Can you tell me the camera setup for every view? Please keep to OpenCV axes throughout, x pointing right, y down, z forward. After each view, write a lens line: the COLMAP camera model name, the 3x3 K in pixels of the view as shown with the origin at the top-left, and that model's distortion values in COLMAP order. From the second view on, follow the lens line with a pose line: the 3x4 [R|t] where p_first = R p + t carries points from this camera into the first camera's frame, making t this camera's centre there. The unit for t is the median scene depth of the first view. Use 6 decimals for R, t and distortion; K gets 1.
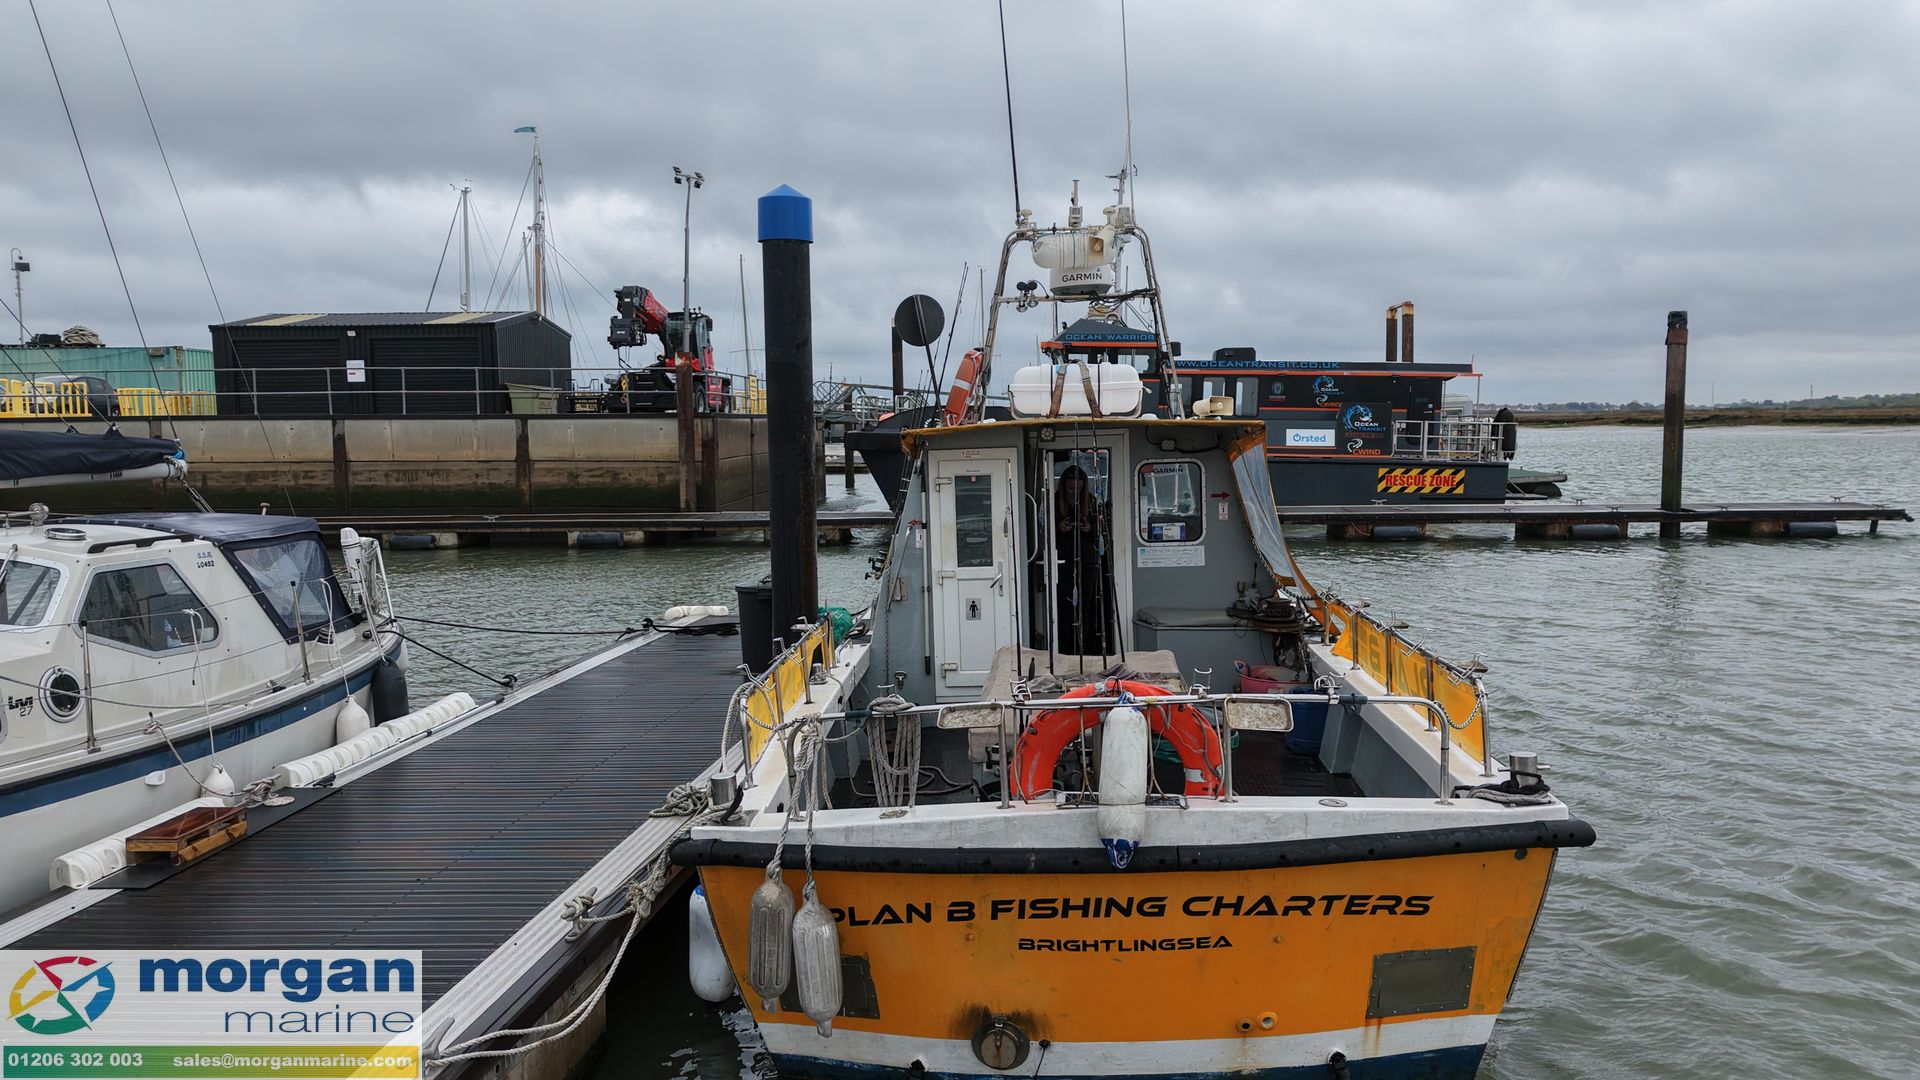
lens RADIAL K [[1407.0, 0, 964.8], [0, 1407.0, 537.5], [0, 0, 1]] dist [0.050606, -0.049808]
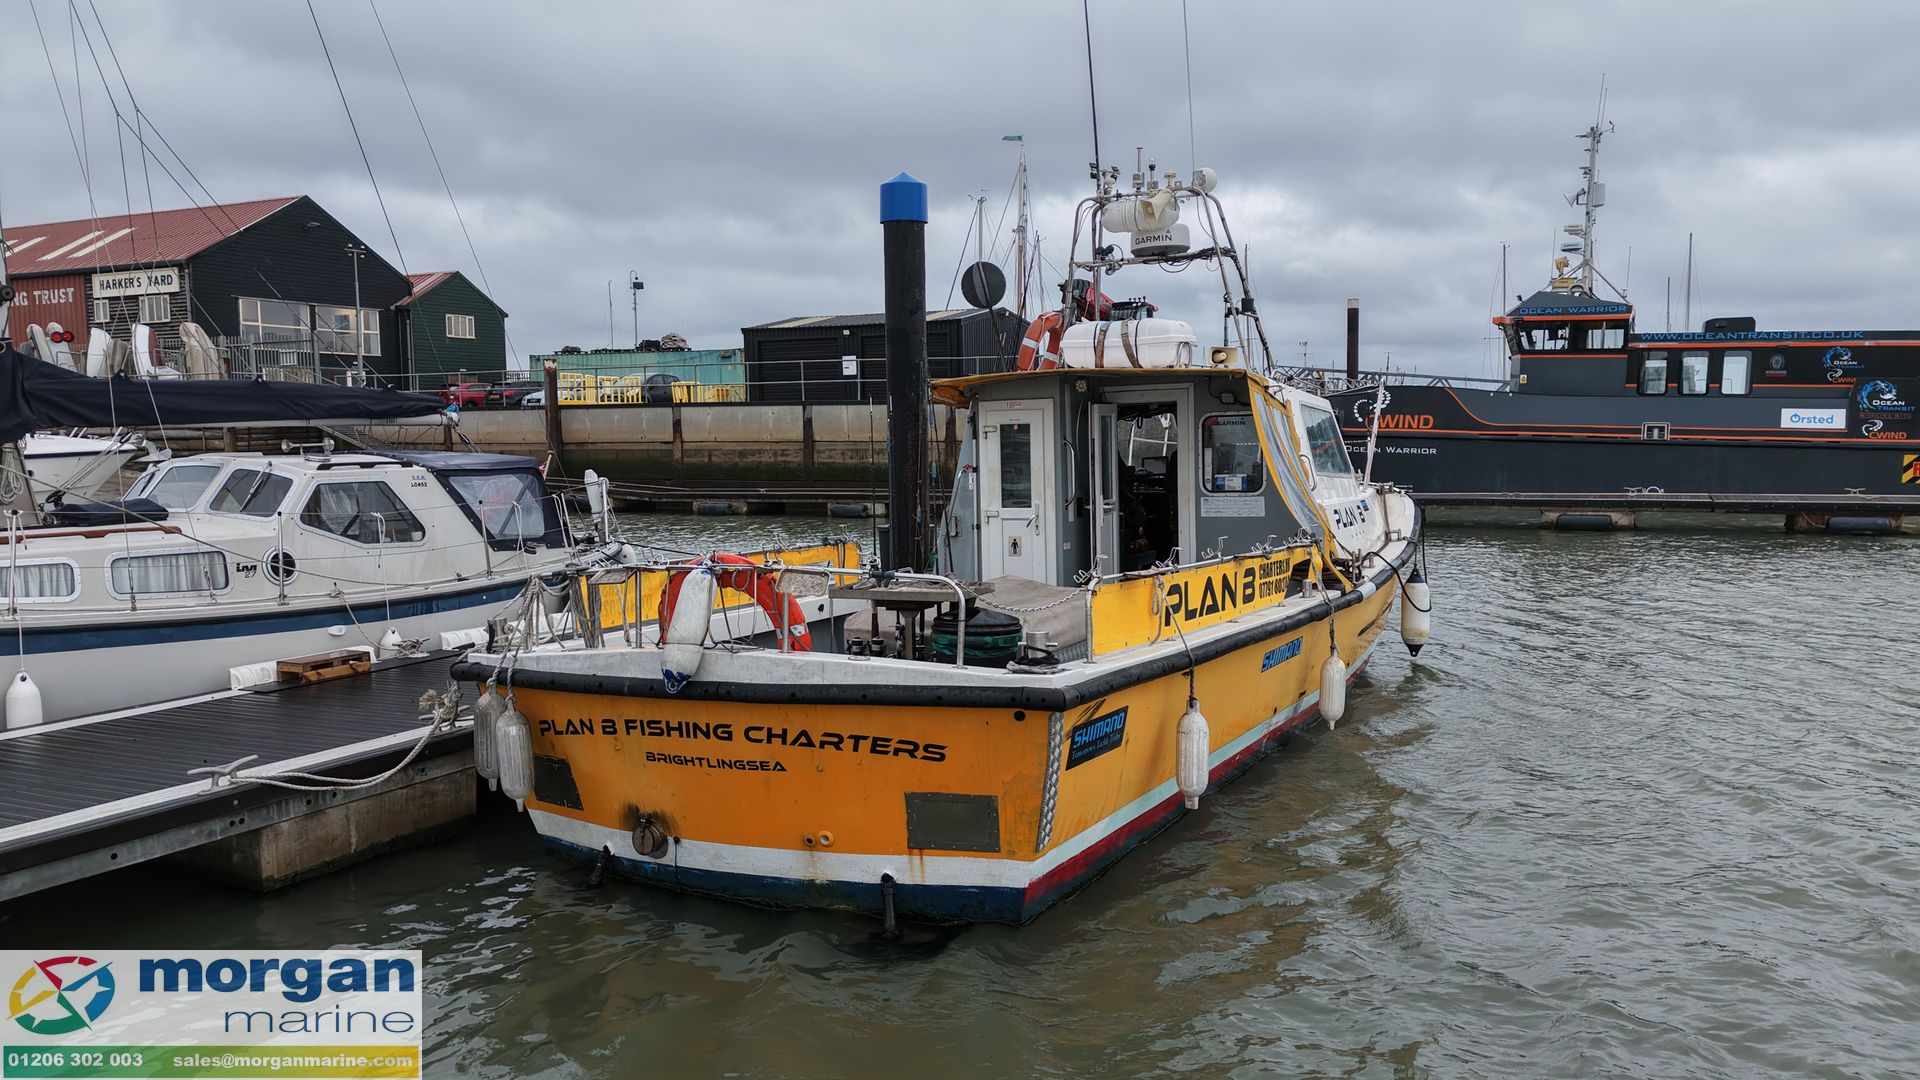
lens RADIAL K [[1407.0, 0, 956.9], [0, 1407.0, 539.5], [0, 0, 1]] dist [0.050606, -0.049808]
pose [[0.921355, 0.030849, -0.387496, 0.384530], [-0.028983, 0.999523, 0.010659, 0.034946], [0.387640, 0.001410, 0.921810, -0.031862]]
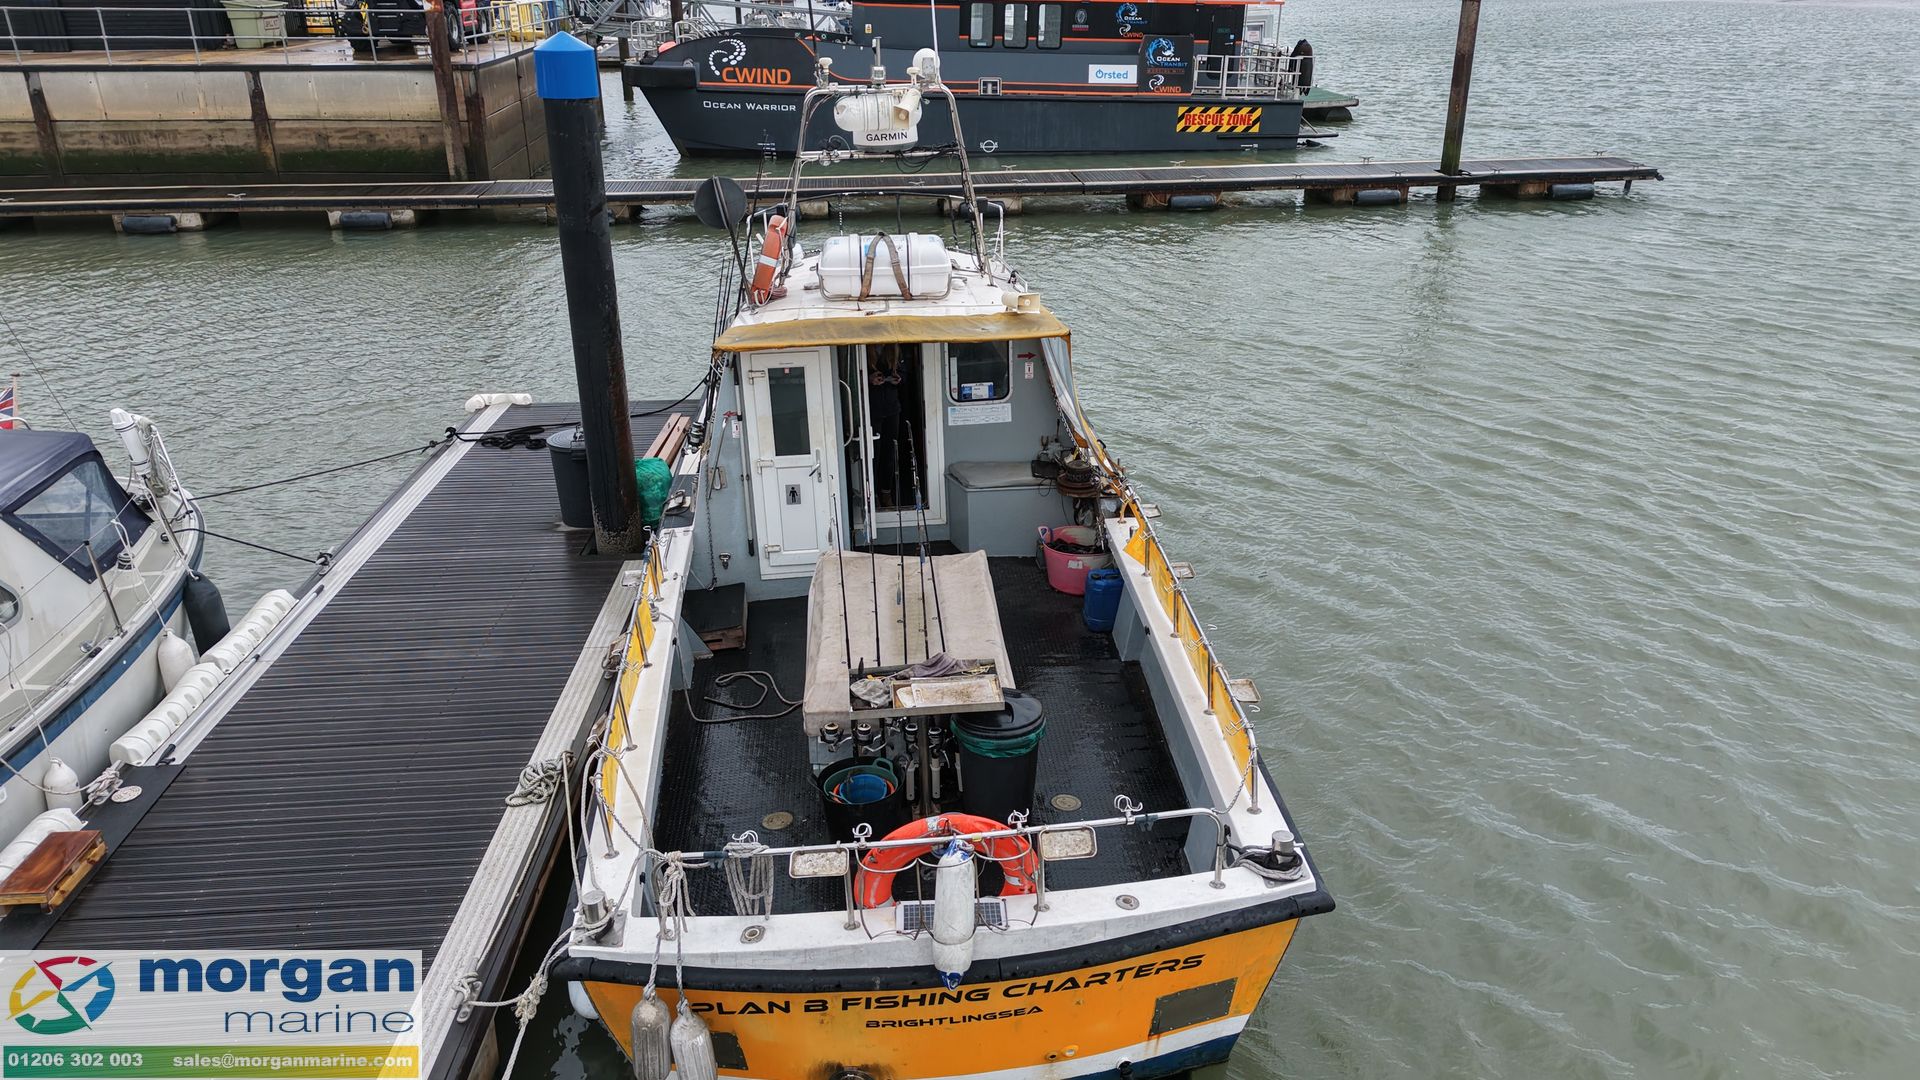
lens RADIAL K [[1407.0, 0, 972.4], [0, 1407.0, 532.5], [0, 0, 1]] dist [0.050606, -0.049808]
pose [[0.989073, -0.050943, 0.138345, -0.008147], [0.007628, 0.954827, 0.297064, -0.224106], [-0.147229, -0.292763, 0.944782, -0.006011]]
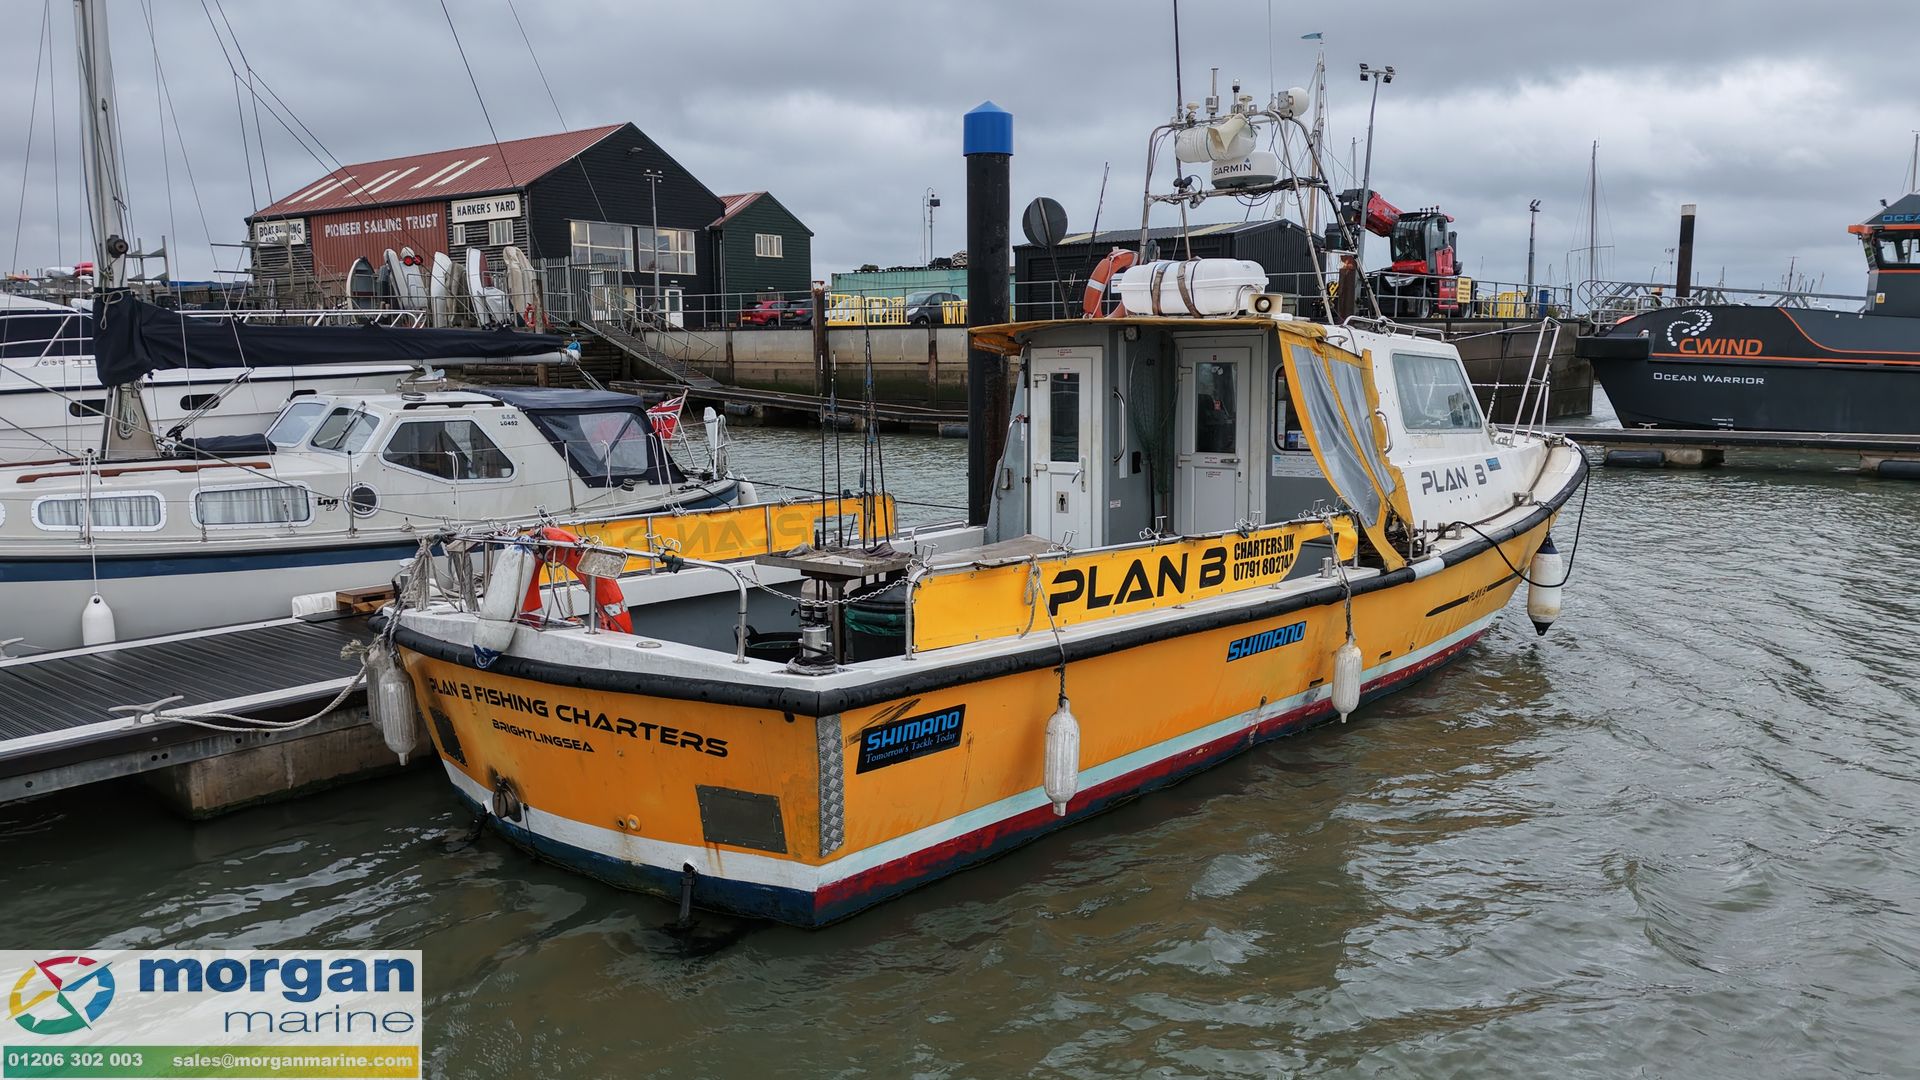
lens RADIAL K [[1407.0, 0, 949.6], [0, 1407.0, 537.6], [0, 0, 1]] dist [0.050606, -0.049808]
pose [[0.804276, 0.087917, -0.587716, 0.546158], [-0.050229, 0.995514, 0.080183, -0.002149], [0.592129, -0.034969, 0.805084, 0.106090]]
